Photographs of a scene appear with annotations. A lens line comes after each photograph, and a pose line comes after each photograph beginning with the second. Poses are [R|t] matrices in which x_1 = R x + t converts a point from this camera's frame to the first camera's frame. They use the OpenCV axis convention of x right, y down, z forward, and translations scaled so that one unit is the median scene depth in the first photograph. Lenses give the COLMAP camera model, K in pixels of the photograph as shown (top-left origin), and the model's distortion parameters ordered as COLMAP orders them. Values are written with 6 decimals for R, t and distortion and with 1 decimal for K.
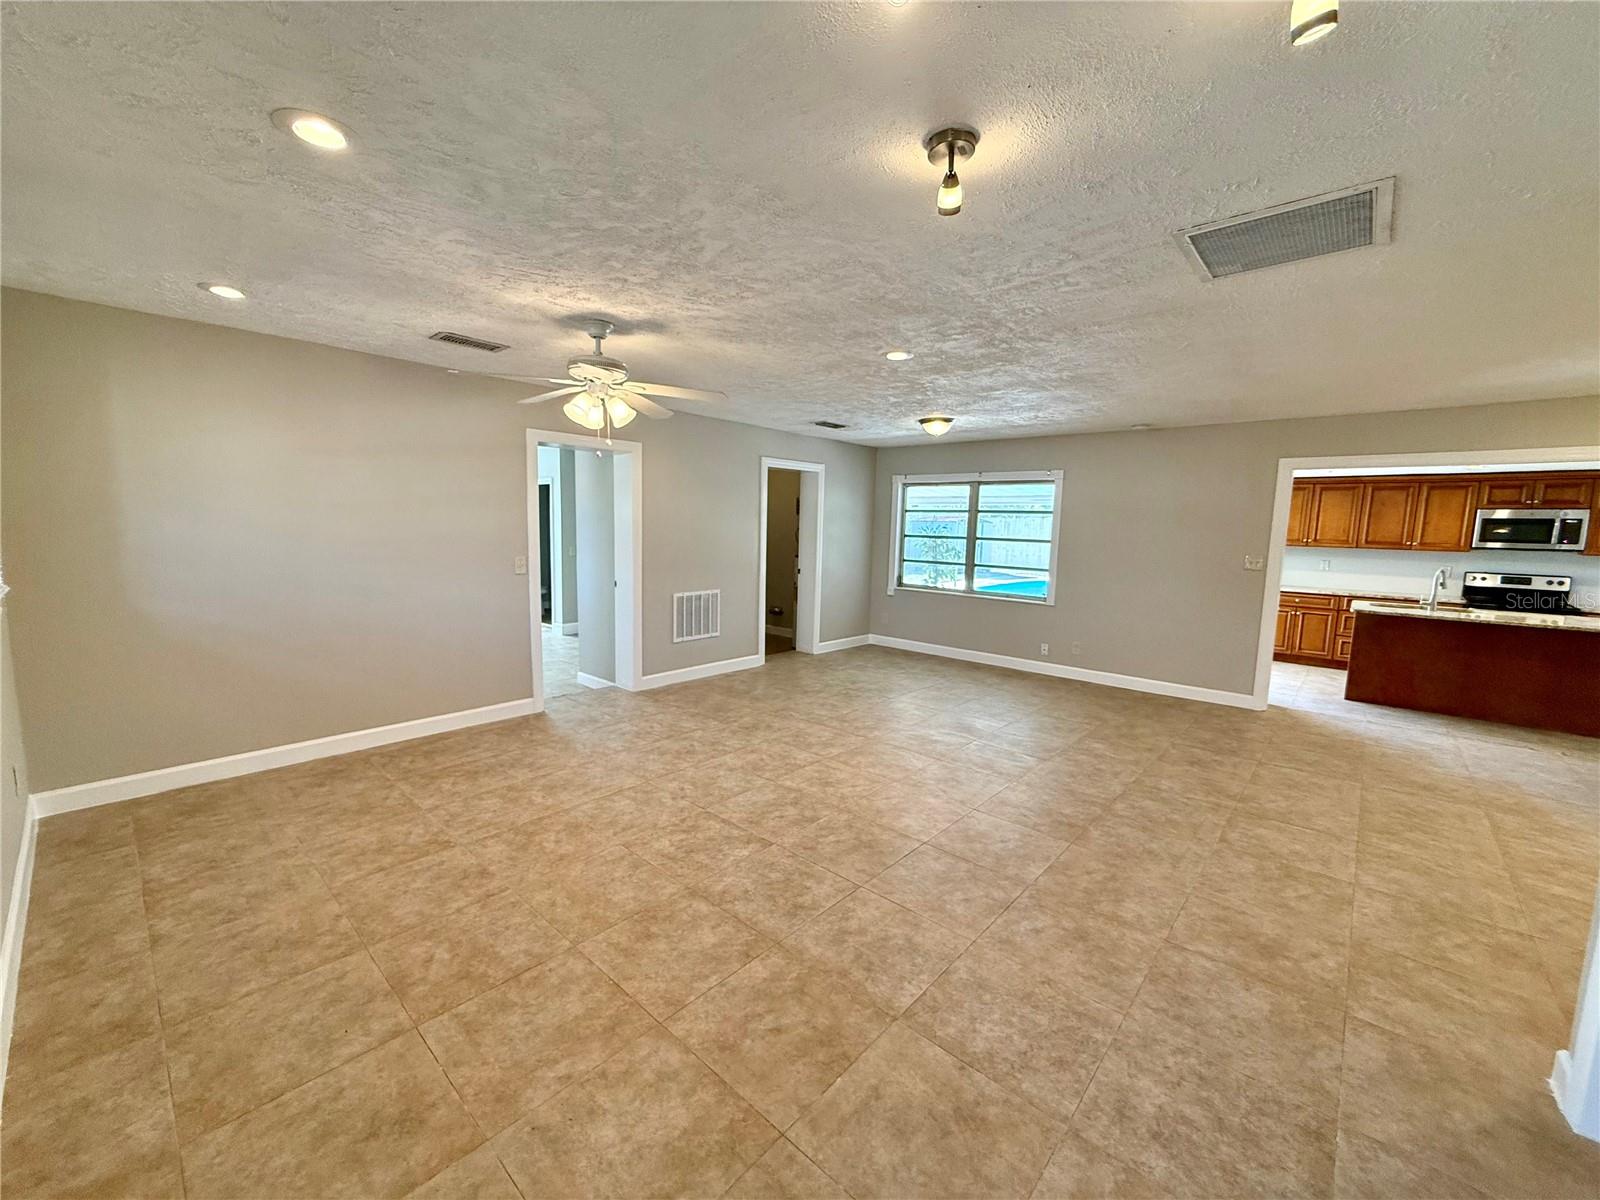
lens RADIAL K [[637.5, 0, 791.1], [0, 637.5, 600.1], [0, 0, 1]] dist [-0.002701, 0.002005]
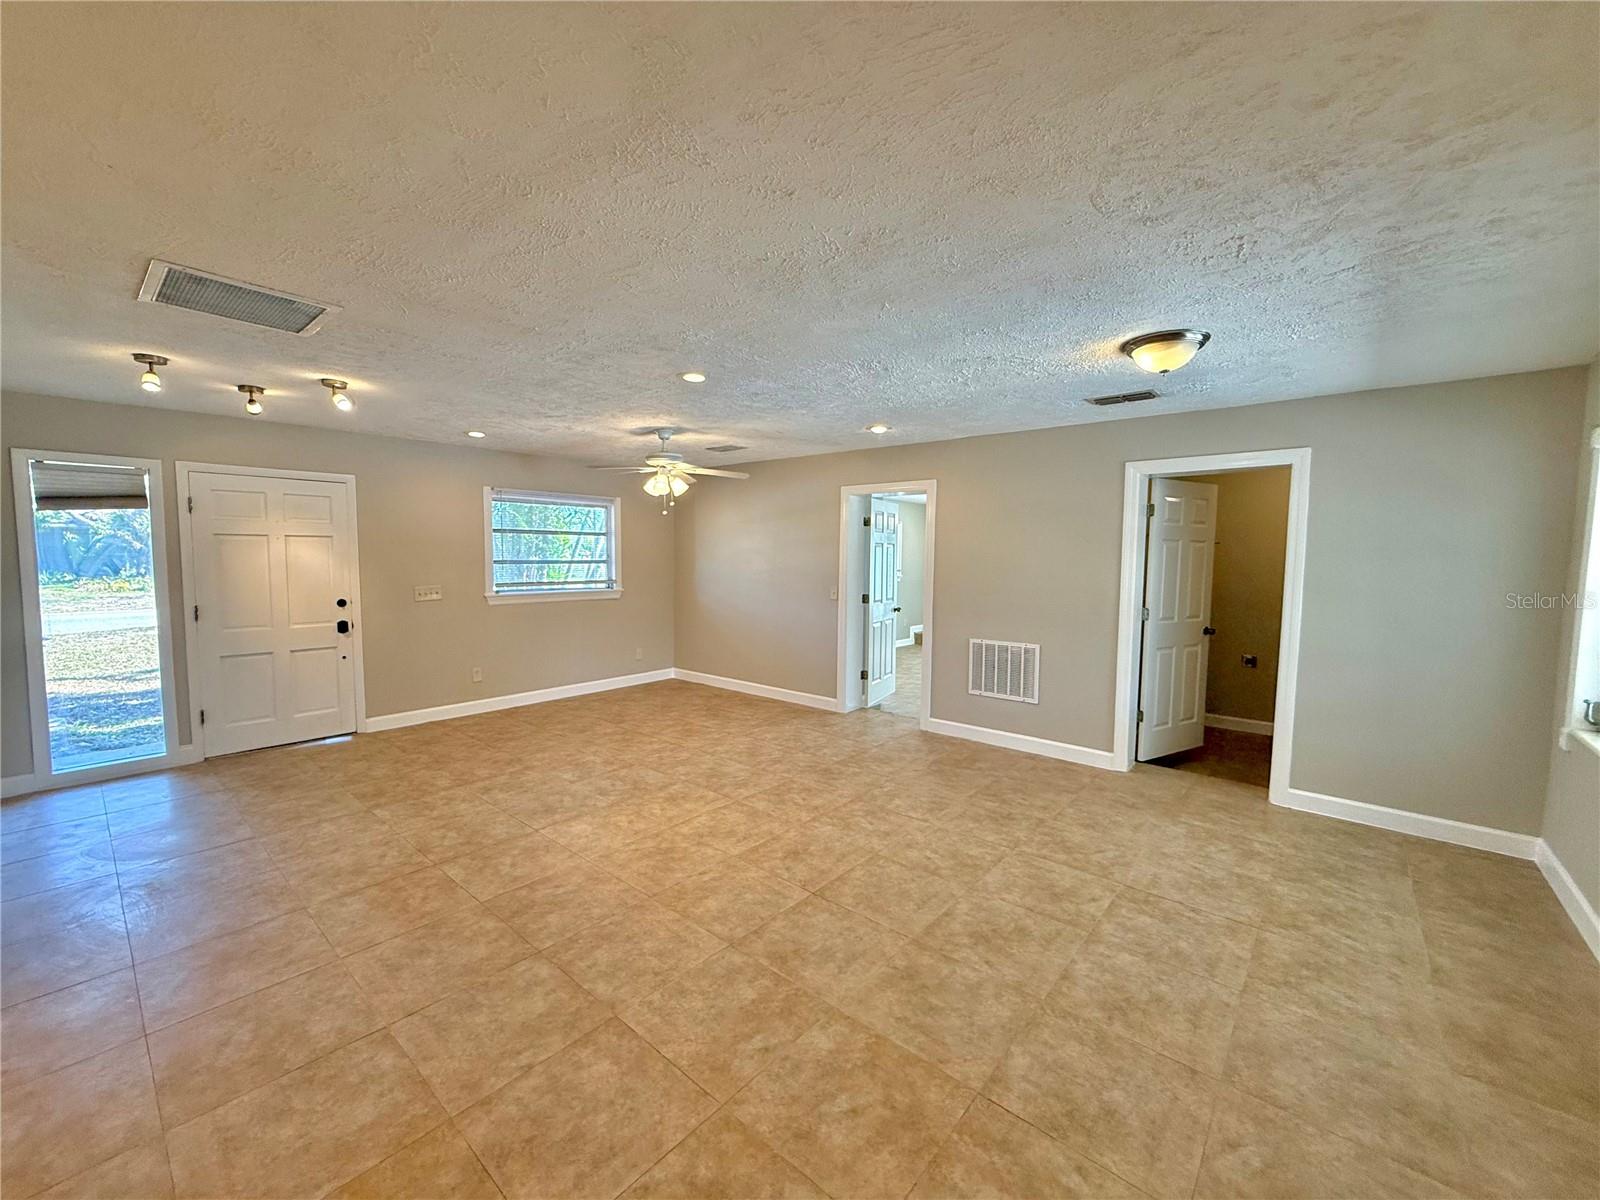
lens RADIAL K [[637.5, 0, 792.8], [0, 637.5, 602.7], [0, 0, 1]] dist [-0.002701, 0.002005]
pose [[0.027263, 0.053954, -0.998171, 1.055940], [-0.129752, 0.990286, 0.049984, -0.108956], [0.991172, 0.128152, 0.033999, 1.077708]]
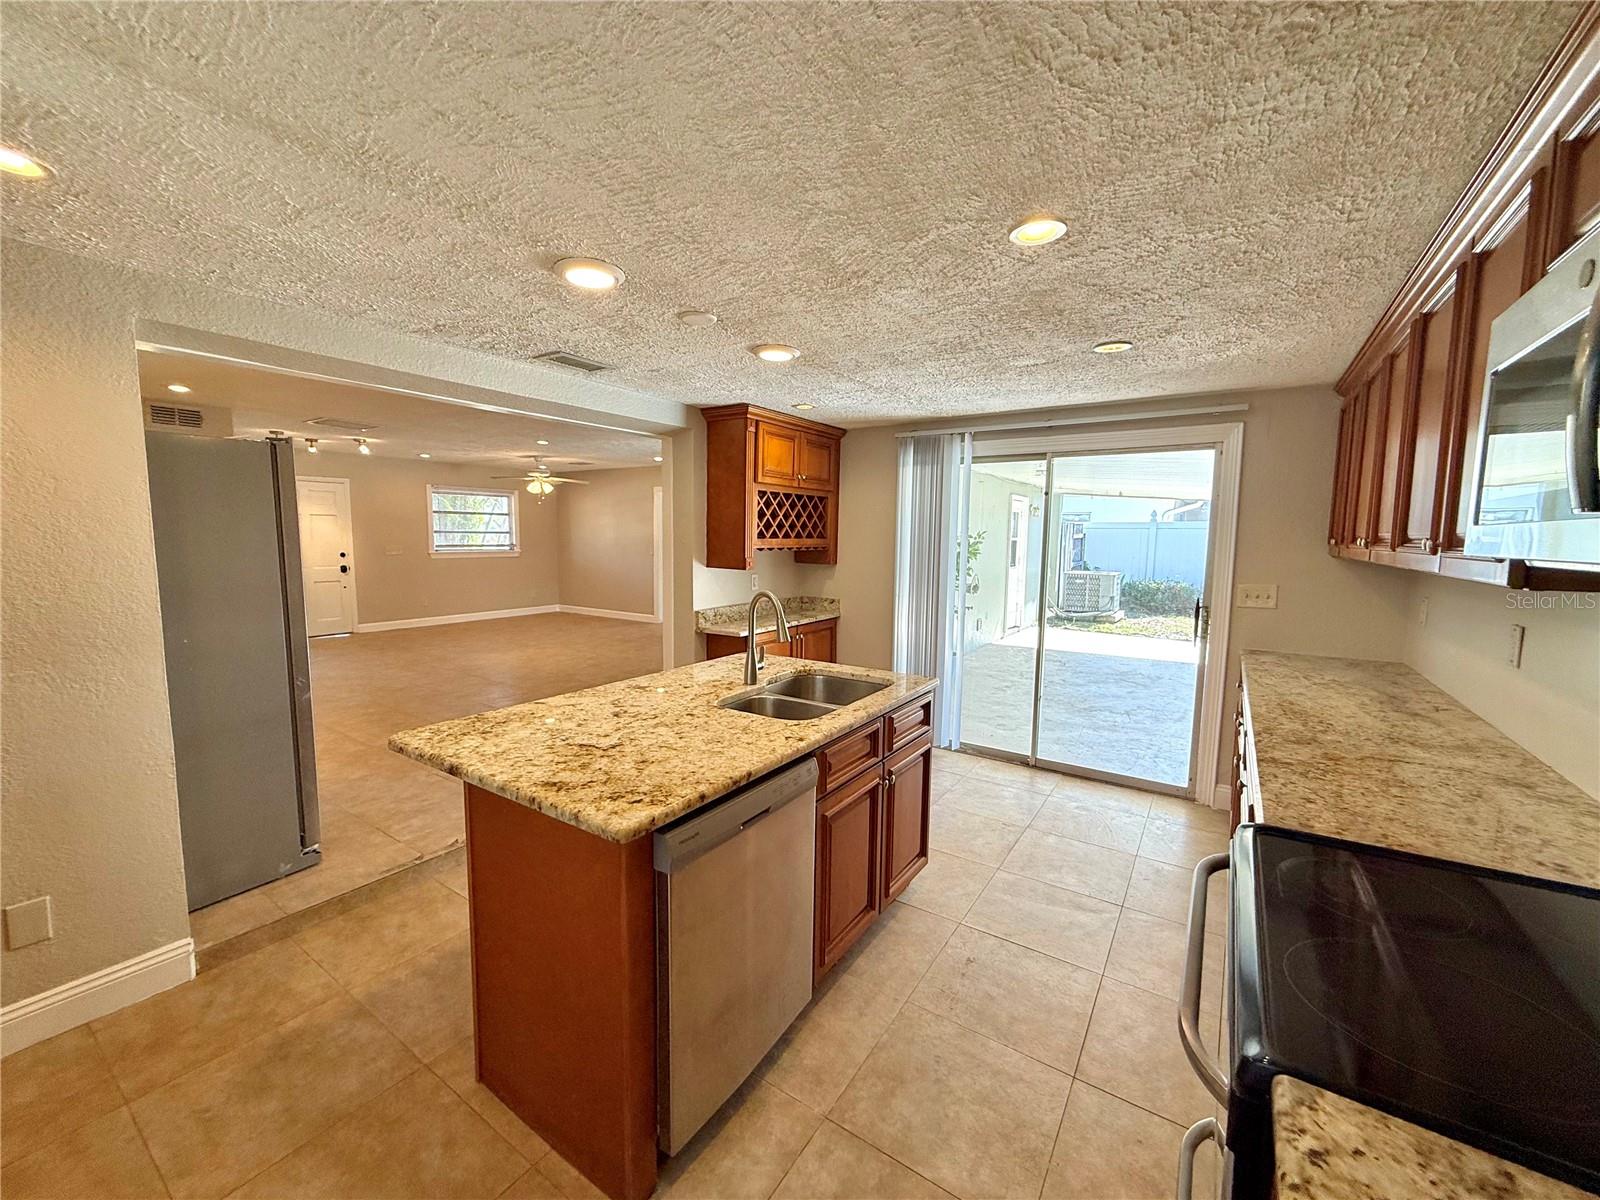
lens RADIAL K [[637.5, 0, 796.2], [0, 637.5, 597.4], [0, 0, 1]] dist [-0.002701, 0.002005]
pose [[0.142553, 0.075736, -0.986885, 2.388726], [-0.128147, 0.990089, 0.057471, -0.104601], [0.981457, 0.118273, 0.150846, 1.514156]]
